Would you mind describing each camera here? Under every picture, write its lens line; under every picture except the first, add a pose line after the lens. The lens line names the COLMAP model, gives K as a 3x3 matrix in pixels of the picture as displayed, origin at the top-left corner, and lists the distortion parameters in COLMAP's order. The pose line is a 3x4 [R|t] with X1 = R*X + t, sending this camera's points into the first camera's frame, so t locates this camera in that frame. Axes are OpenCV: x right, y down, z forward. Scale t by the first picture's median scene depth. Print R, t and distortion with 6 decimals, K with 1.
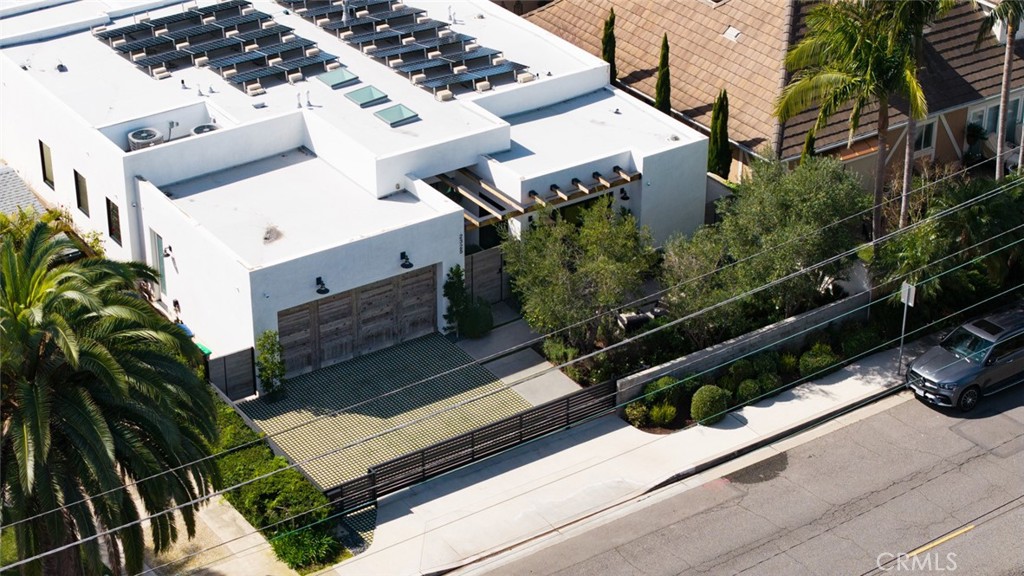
lens RADIAL K [[2008.7, 0, 512.0], [0, 2008.7, 288.0], [0, 0, 1]] dist [-0.178364, 0.199549]
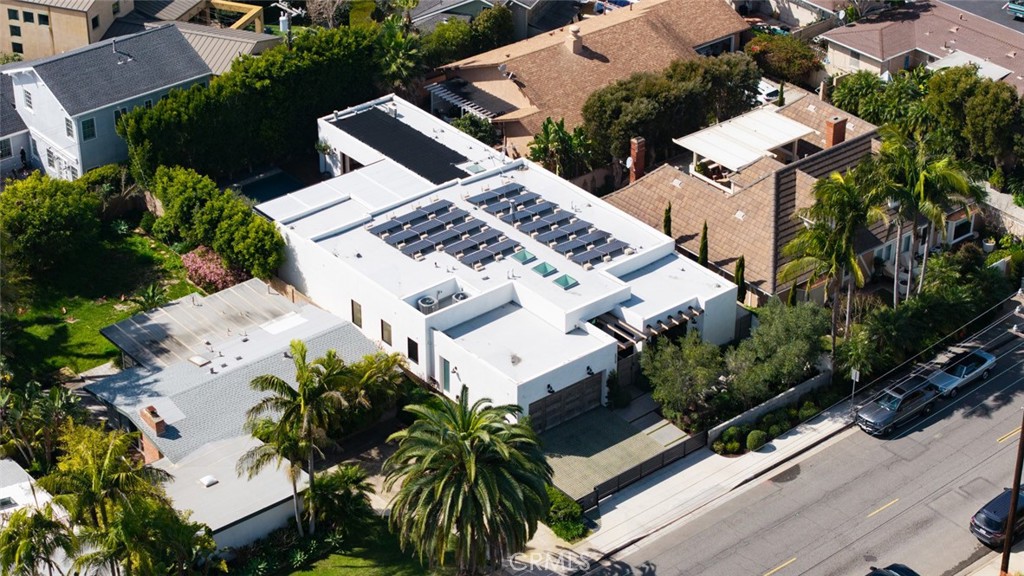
lens RADIAL K [[2008.7, 0, 512.0], [0, 2008.7, 288.0], [0, 0, 1]] dist [-0.178364, 0.199549]
pose [[0.995565, -0.047610, 0.081140, -0.262937], [0.044379, 0.998166, 0.041160, -0.164348], [-0.082951, -0.037377, 0.995852, -0.816606]]
